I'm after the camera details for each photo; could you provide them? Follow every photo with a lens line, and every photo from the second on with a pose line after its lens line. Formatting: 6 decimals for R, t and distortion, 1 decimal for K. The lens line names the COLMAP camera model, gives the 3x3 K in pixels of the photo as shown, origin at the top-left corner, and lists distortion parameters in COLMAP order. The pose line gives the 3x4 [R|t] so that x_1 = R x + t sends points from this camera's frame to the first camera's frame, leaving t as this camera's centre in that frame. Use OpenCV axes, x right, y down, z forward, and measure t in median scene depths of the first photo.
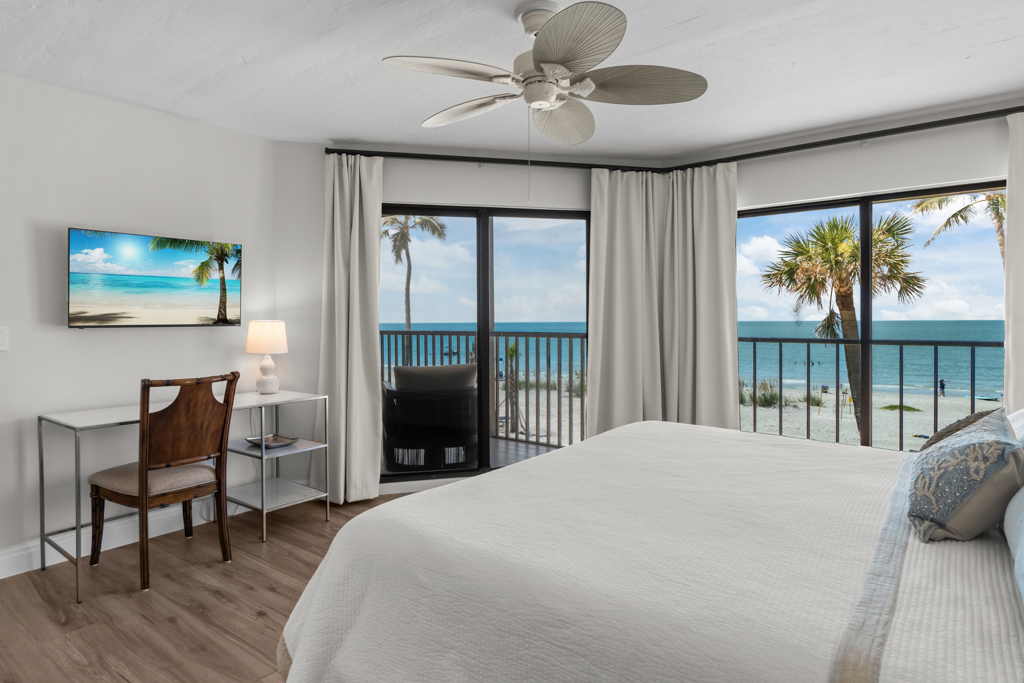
lens RADIAL K [[576.8, 0, 508.3], [0, 576.8, 322.5], [0, 0, 1]] dist [0.001144, 0.001245]
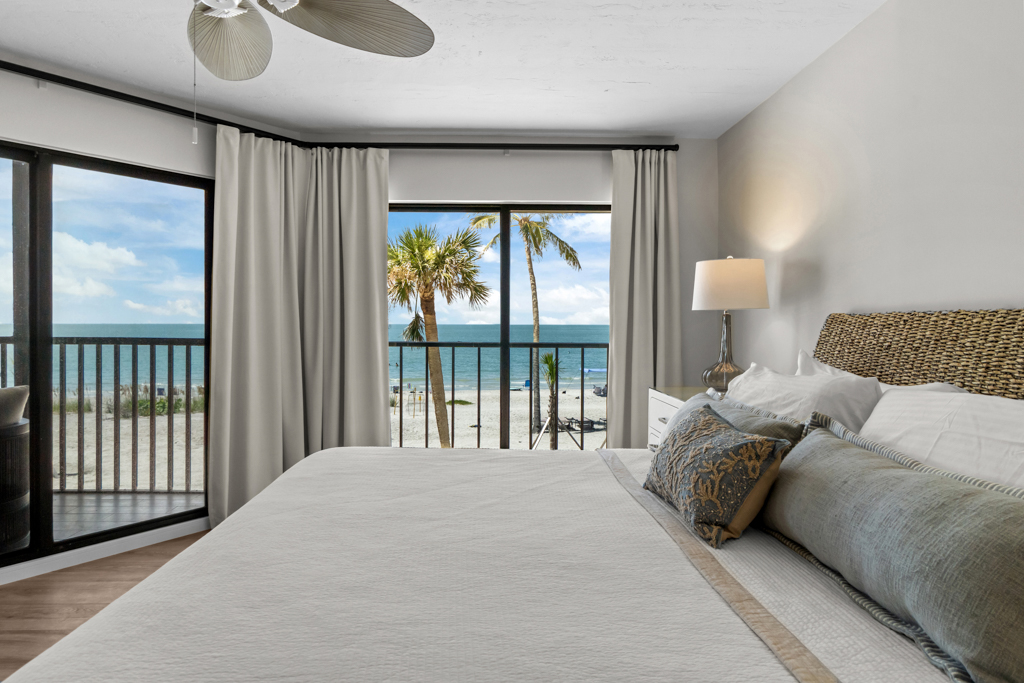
lens RADIAL K [[616.8, 0, 491.9], [0, 616.8, 324.4], [0, 0, 1]] dist [-0.002399, -0.000709]
pose [[0.783293, 0.005984, 0.621624, -0.077744], [-0.005104, 0.999982, -0.003194, 0.000282], [-0.621632, -0.000671, 0.783309, 0.130360]]
